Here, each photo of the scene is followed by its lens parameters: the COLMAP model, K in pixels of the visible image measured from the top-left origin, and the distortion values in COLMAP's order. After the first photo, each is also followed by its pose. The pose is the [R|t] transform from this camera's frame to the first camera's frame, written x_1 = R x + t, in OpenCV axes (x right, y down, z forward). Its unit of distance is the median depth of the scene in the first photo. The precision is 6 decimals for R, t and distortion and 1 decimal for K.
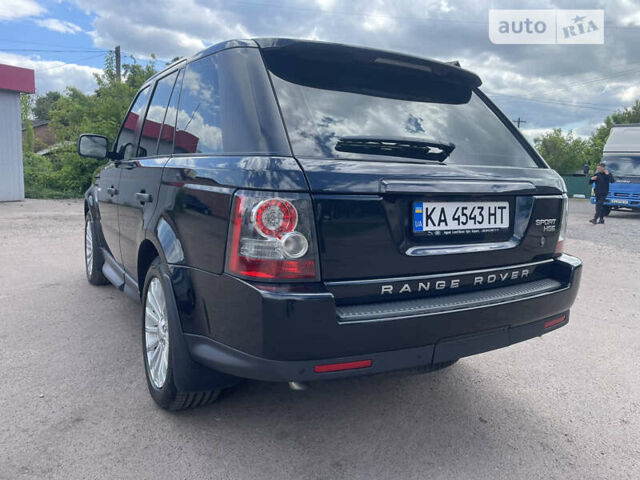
lens RADIAL K [[507.8, 0, 335.6], [0, 507.8, 228.3], [0, 0, 1]] dist [0.098678, -0.123779]
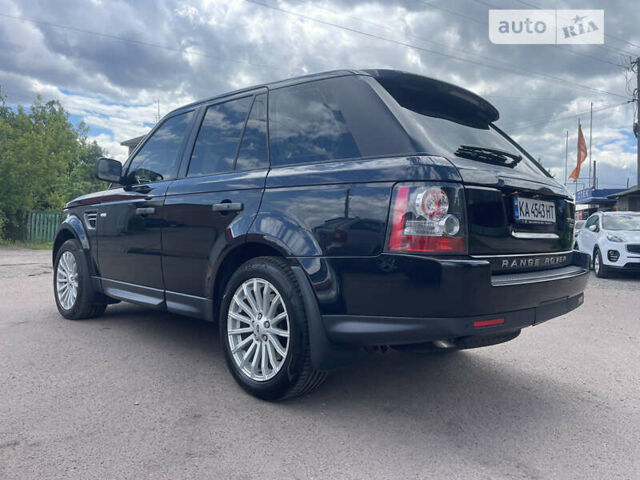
lens RADIAL K [[507.8, 0, 335.6], [0, 507.8, 228.3], [0, 0, 1]] dist [0.098678, -0.123779]
pose [[0.965291, -0.010750, 0.260956, -0.498228], [0.038543, 0.994076, -0.101624, 0.115570], [-0.258317, 0.108155, 0.959987, -0.091898]]
